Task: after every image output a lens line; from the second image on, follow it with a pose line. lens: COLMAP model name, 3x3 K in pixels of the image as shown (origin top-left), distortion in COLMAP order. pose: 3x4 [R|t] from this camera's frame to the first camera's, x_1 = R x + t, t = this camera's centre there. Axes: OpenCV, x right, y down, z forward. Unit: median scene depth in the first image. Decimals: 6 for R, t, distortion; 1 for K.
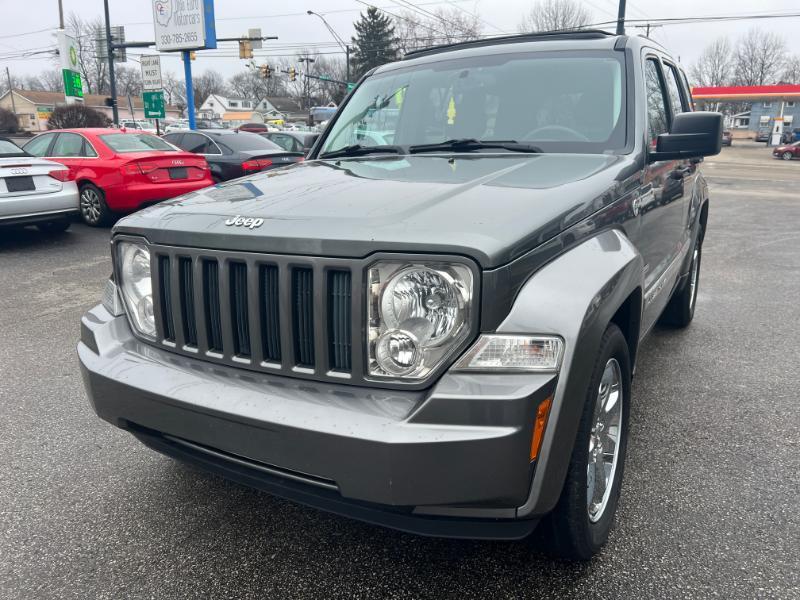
lens RADIAL K [[603.0, 0, 404.7], [0, 603.0, 303.3], [0, 0, 1]] dist [0.051660, -0.057918]
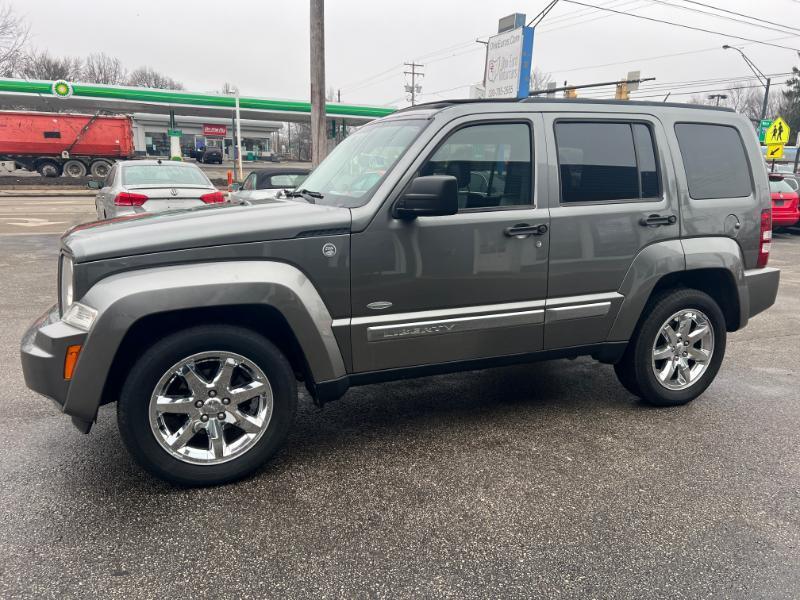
lens RADIAL K [[603.0, 0, 405.3], [0, 603.0, 302.6], [0, 0, 1]] dist [0.051660, -0.057918]
pose [[0.798714, 0.152291, -0.582120, 0.094479], [-0.186498, 0.982455, 0.001135, -0.006206], [0.572080, 0.107657, 0.813102, 0.007094]]
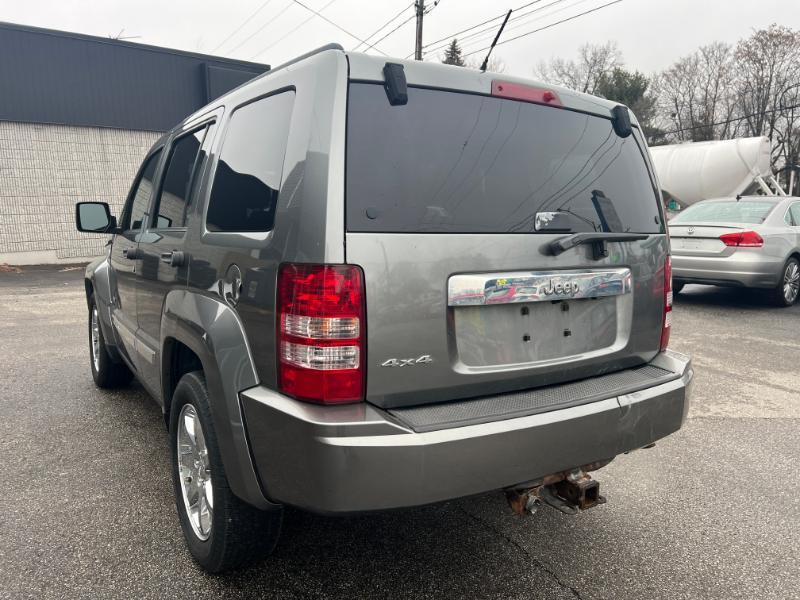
lens RADIAL K [[603.0, 0, 399.7], [0, 603.0, 302.9], [0, 0, 1]] dist [0.051660, -0.057918]
pose [[-0.459492, 0.149169, -0.875566, 0.122288], [-0.228969, 0.932581, 0.279044, -0.055309], [0.858161, 0.328696, -0.394358, 0.190945]]
